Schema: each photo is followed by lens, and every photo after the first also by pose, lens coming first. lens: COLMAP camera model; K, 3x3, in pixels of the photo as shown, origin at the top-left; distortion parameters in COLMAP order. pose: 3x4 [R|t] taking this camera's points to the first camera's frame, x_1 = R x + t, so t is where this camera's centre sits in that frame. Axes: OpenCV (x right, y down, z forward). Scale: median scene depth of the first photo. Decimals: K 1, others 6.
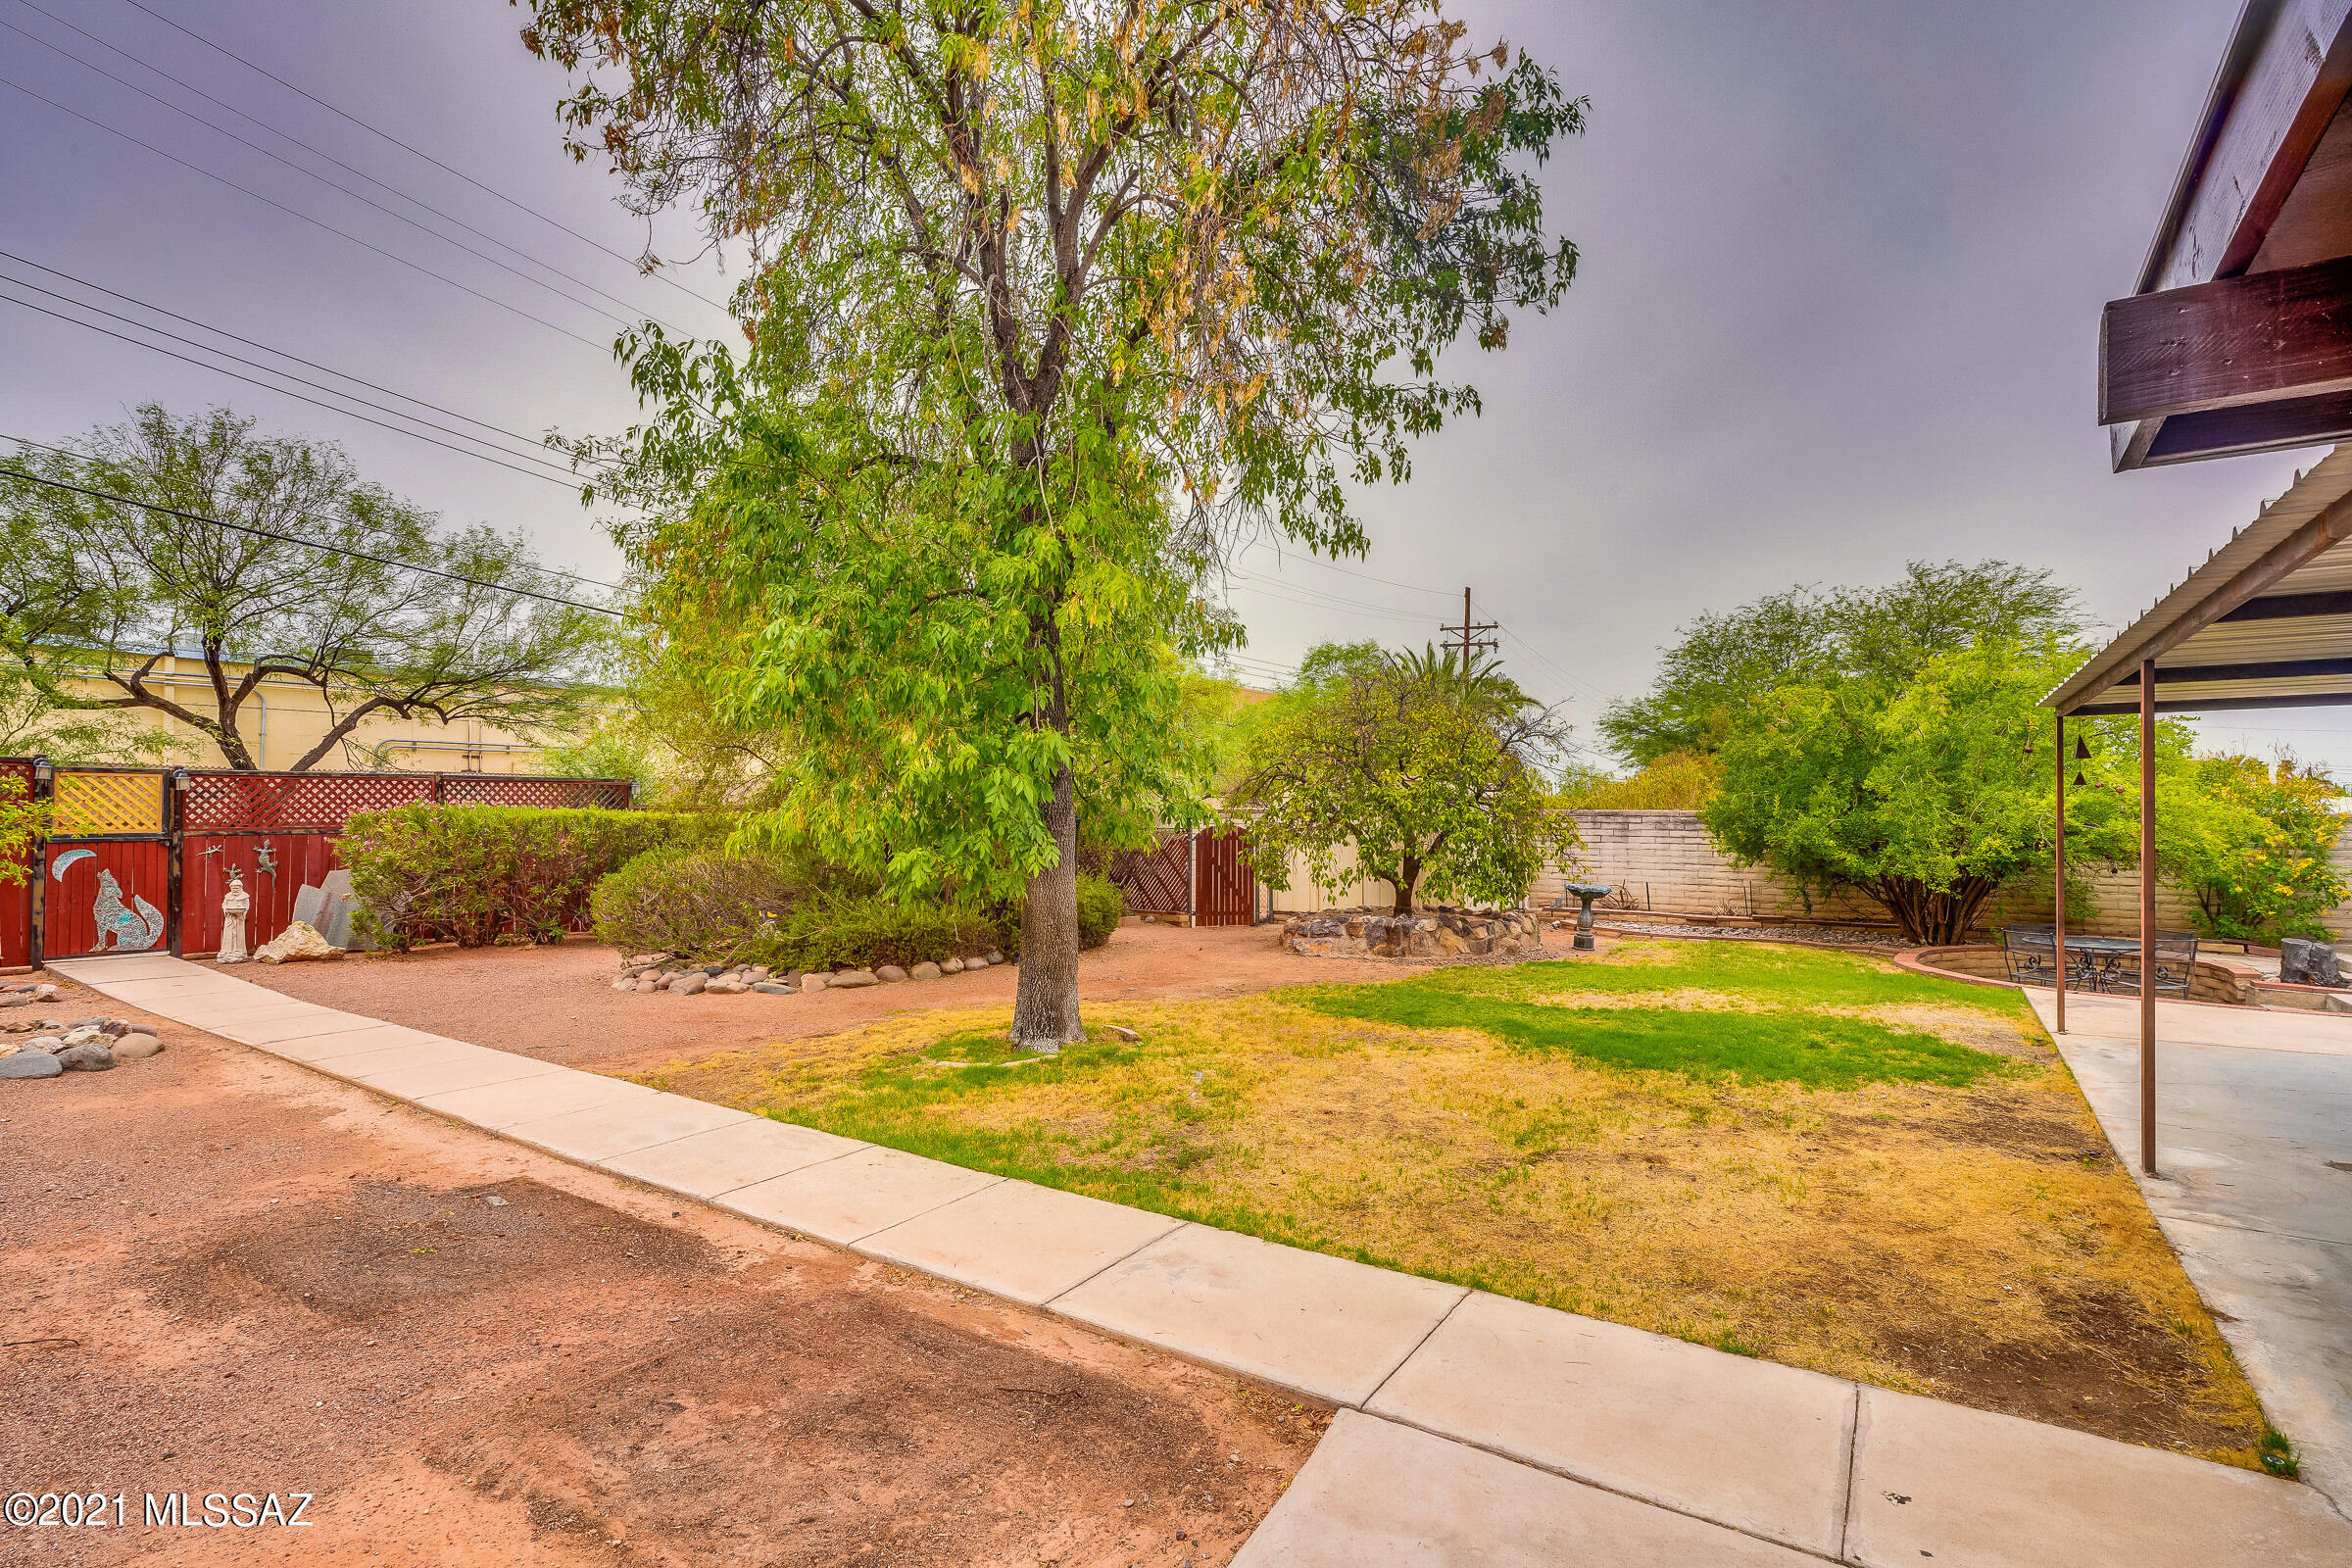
lens RADIAL K [[1130.1, 0, 1175.8], [0, 1130.1, 792.0], [0, 0, 1]] dist [-0.005389, -0.000445]
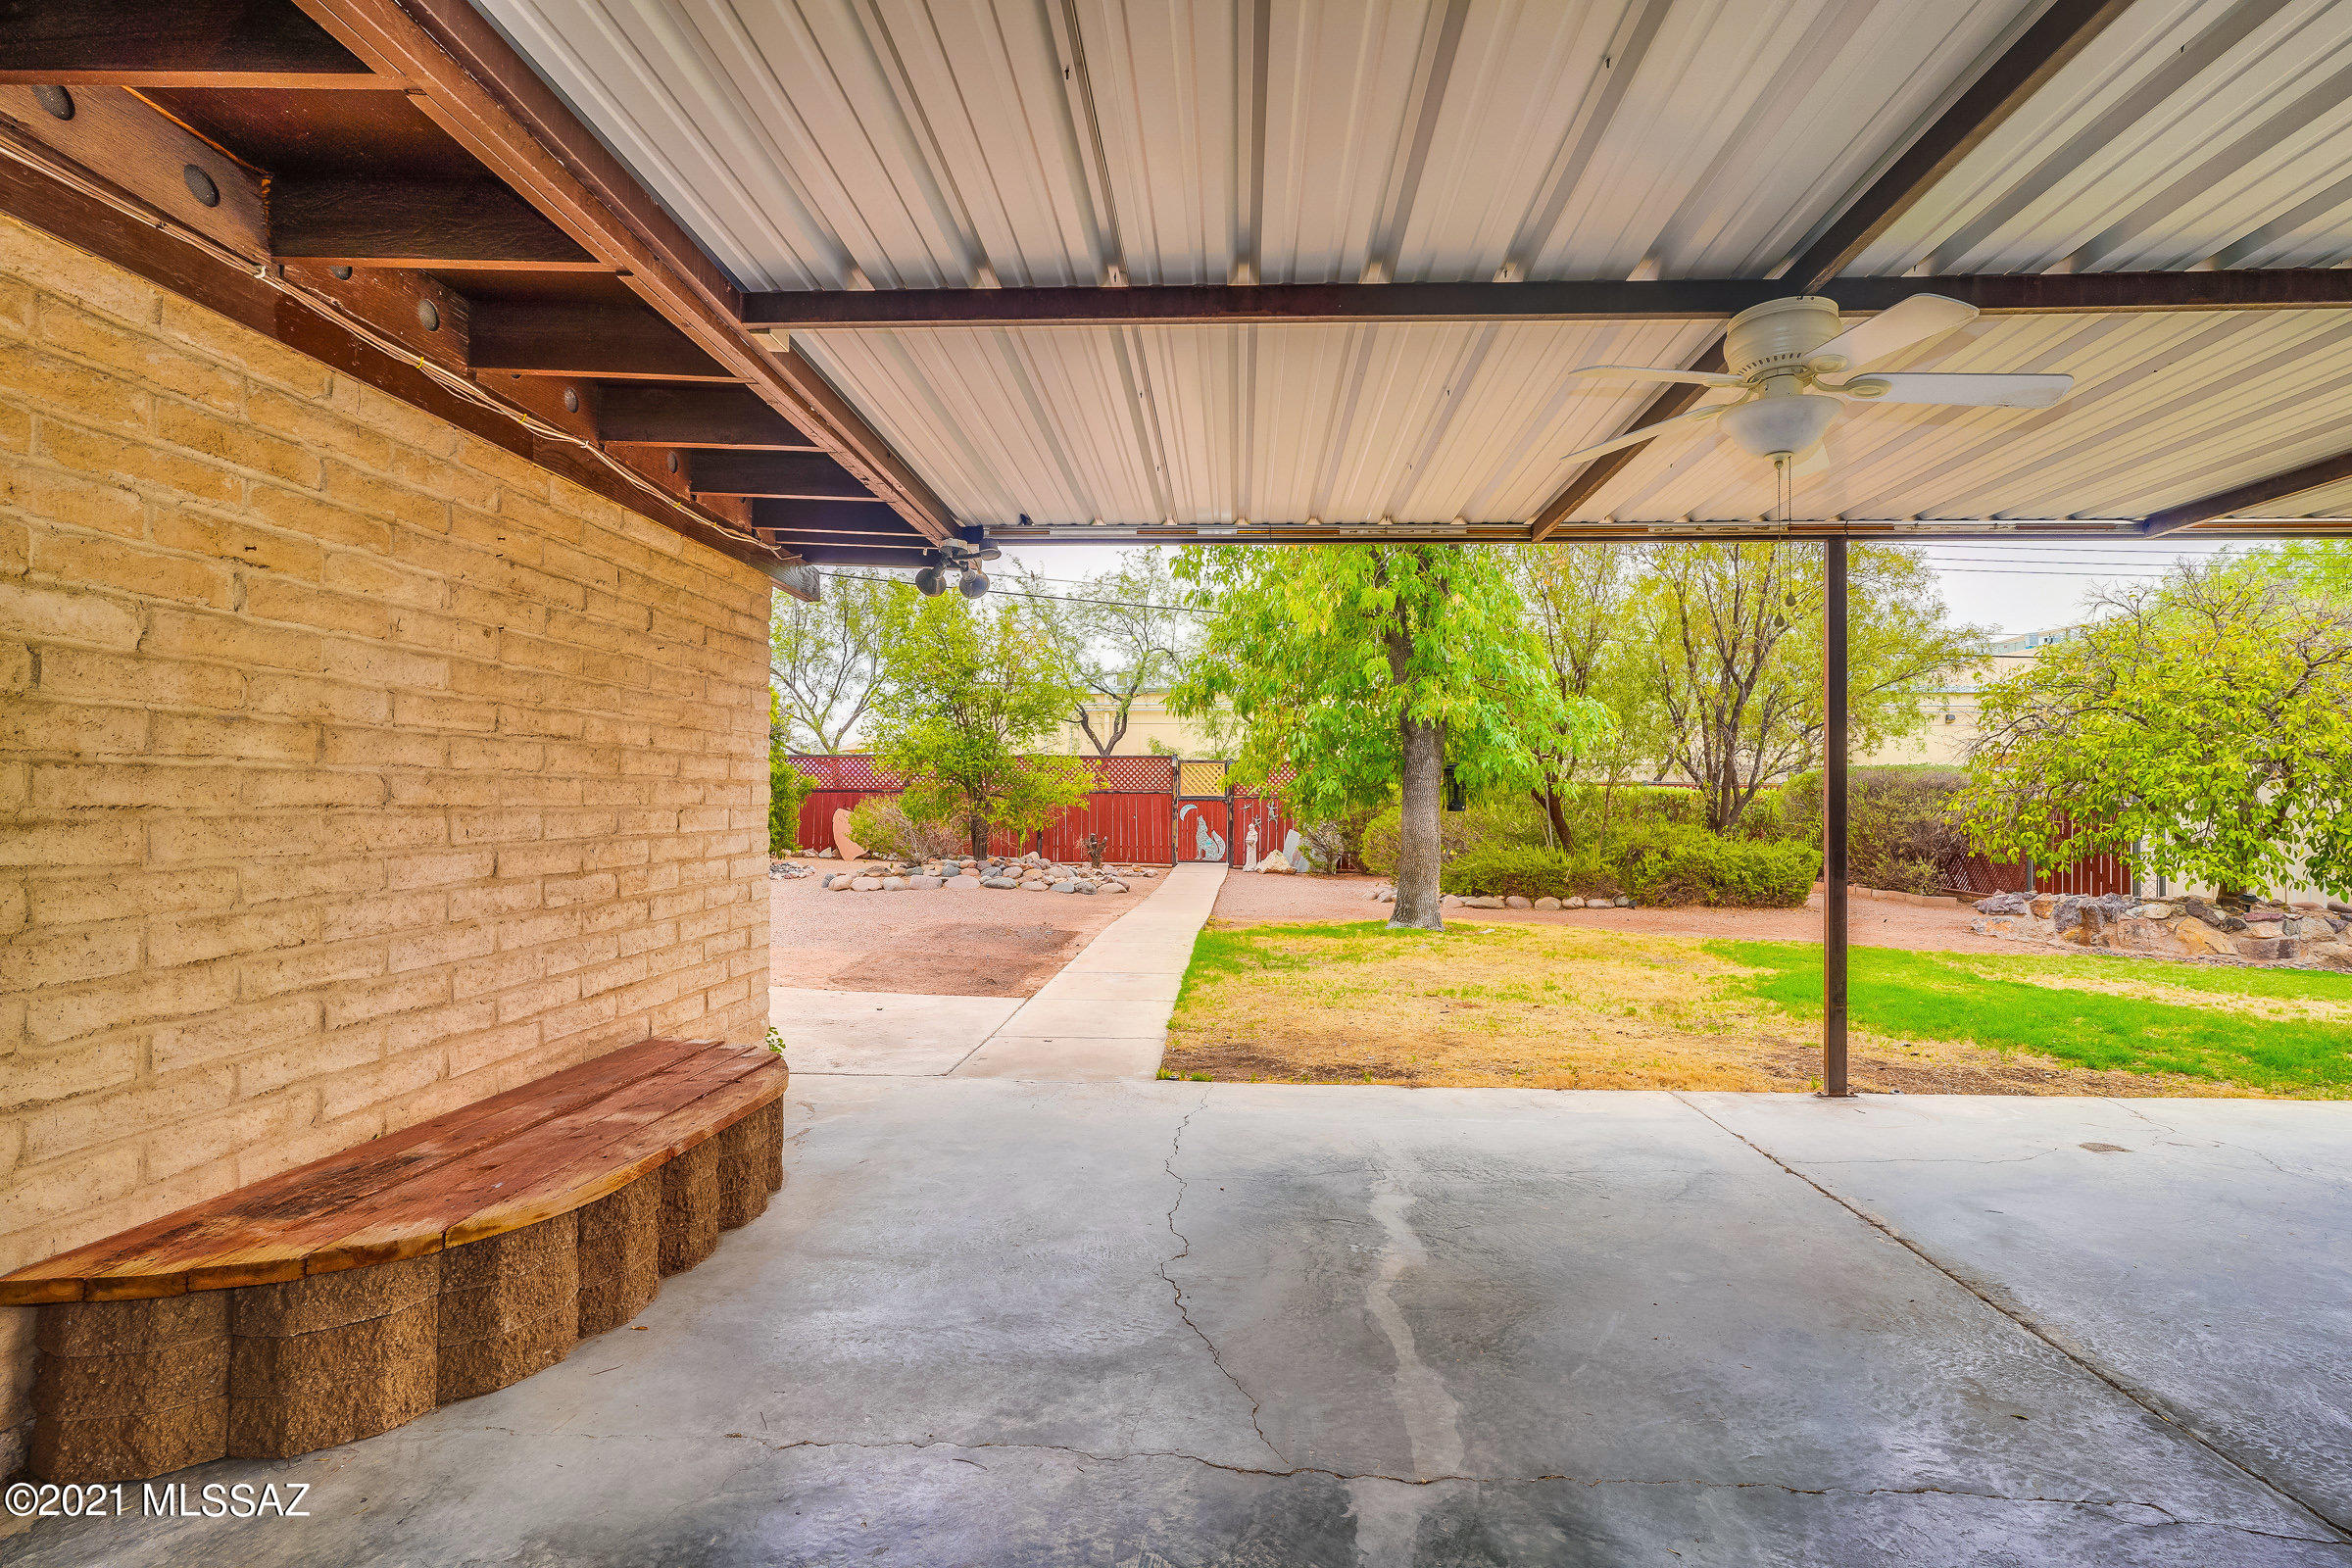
lens RADIAL K [[1130.1, 0, 1180.6], [0, 1130.1, 790.0], [0, 0, 1]] dist [-0.005389, -0.000445]
pose [[0.522823, -0.007240, -0.852411, 0.585921], [0.010899, 0.999939, -0.001808, 0.029106], [0.852372, -0.008345, 0.522870, 0.006789]]
